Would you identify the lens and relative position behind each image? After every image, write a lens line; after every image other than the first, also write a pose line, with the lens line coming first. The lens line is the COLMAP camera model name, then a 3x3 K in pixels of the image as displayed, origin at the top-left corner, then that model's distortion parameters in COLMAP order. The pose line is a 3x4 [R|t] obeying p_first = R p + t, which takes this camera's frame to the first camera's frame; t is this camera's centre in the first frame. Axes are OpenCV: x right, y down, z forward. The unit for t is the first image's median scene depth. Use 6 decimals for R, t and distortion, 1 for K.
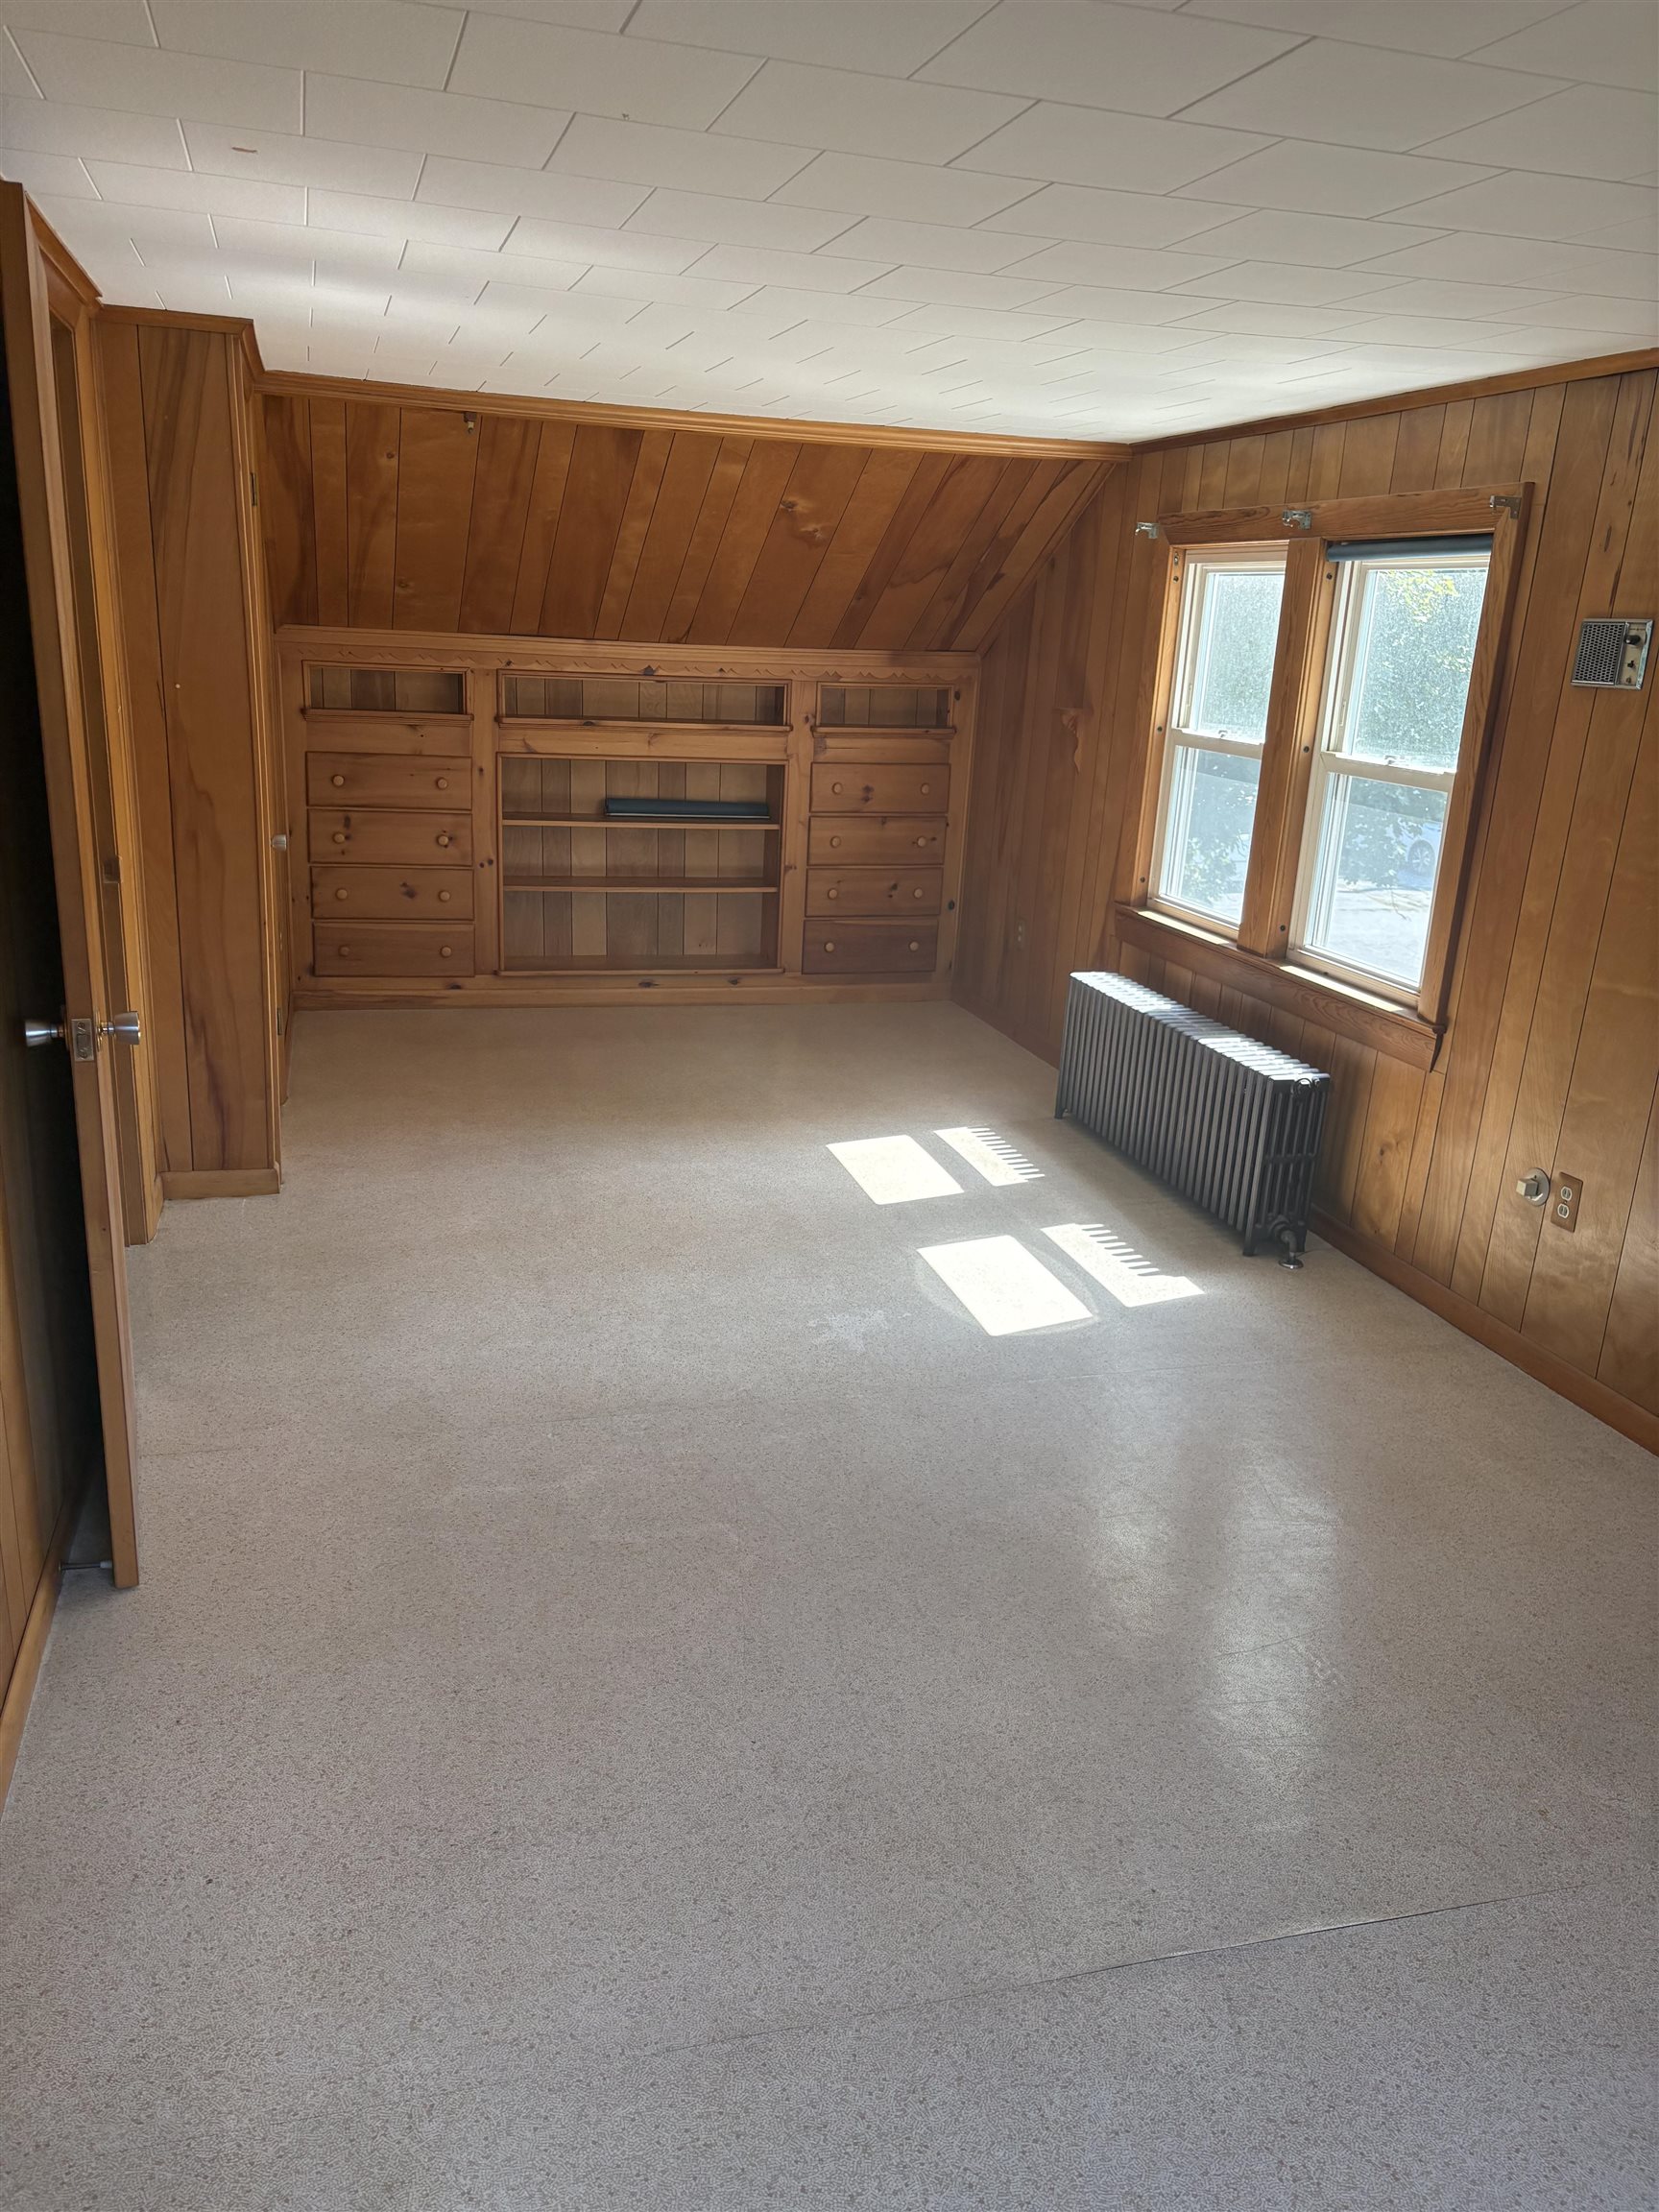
lens RADIAL K [[1663.7, 0, 820.6], [0, 1663.7, 1115.2], [0, 0, 1]] dist [0.049978, -0.054755]
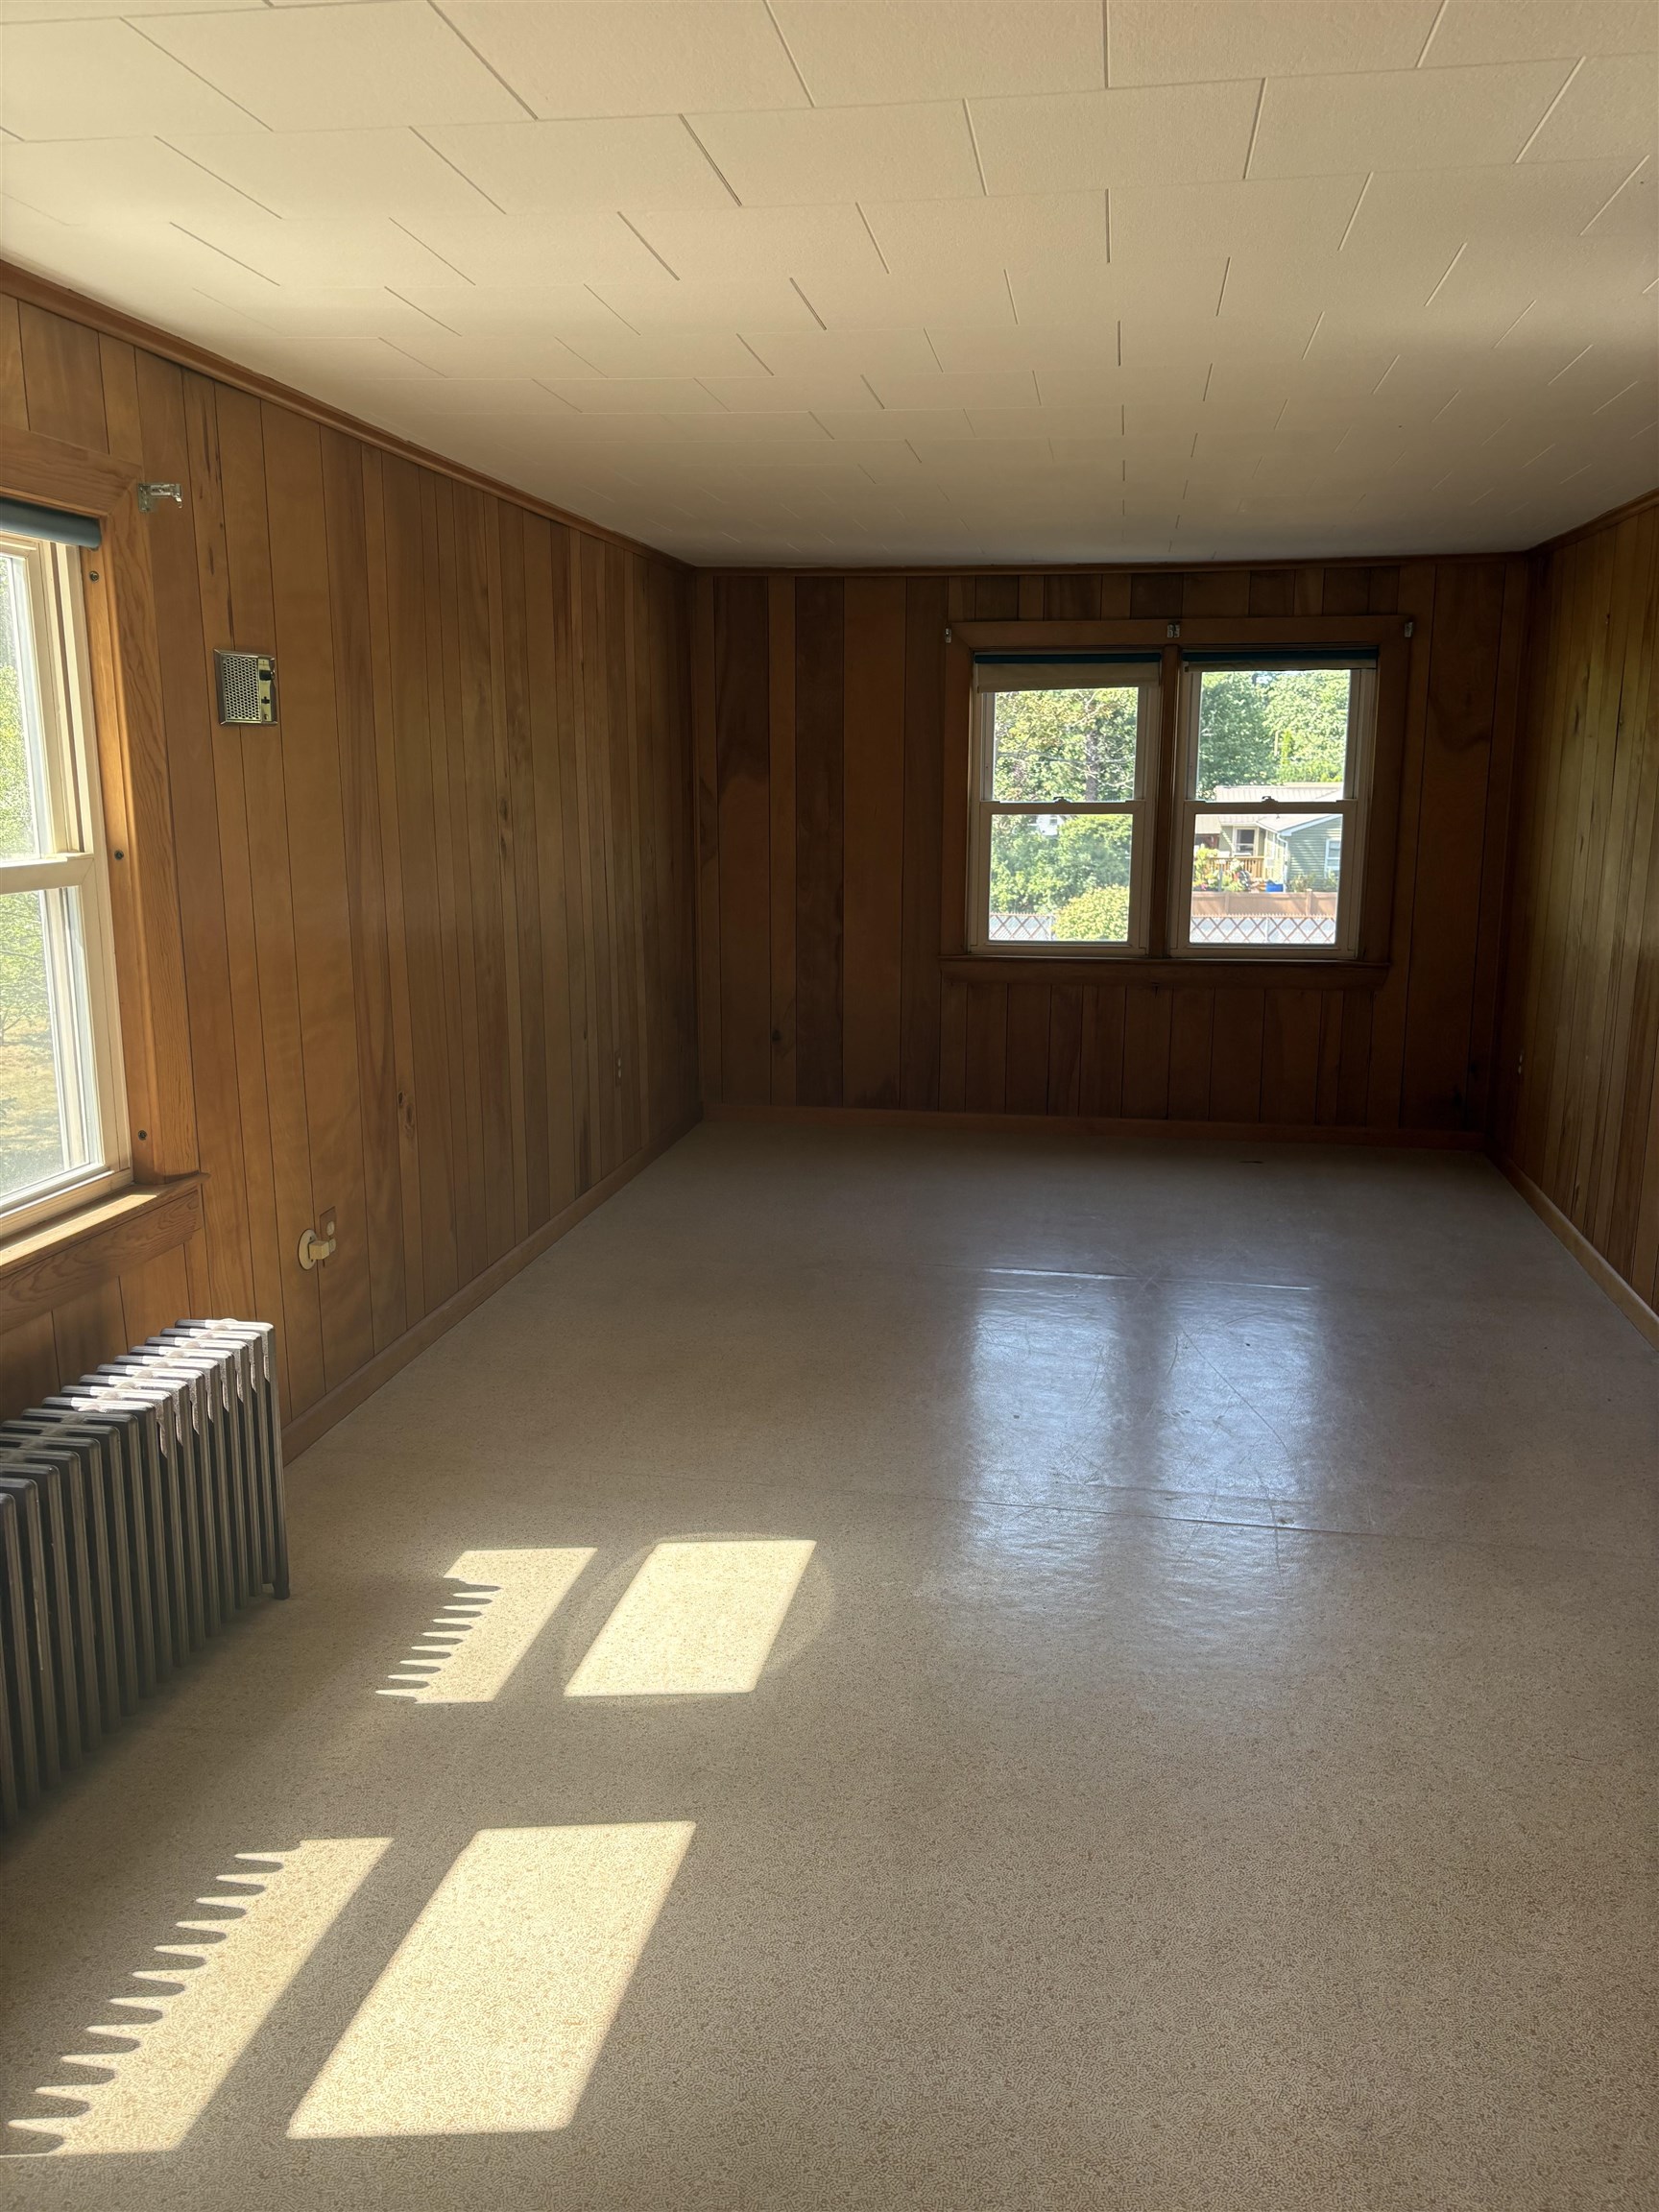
lens RADIAL K [[1663.7, 0, 820.6], [0, 1663.7, 1115.2], [0, 0, 1]] dist [0.049978, -0.054755]
pose [[-0.895447, -0.144065, 0.421213, -0.190086], [0.077054, 0.881747, 0.465386, -0.383070], [-0.438449, 0.449185, -0.778457, 1.363400]]
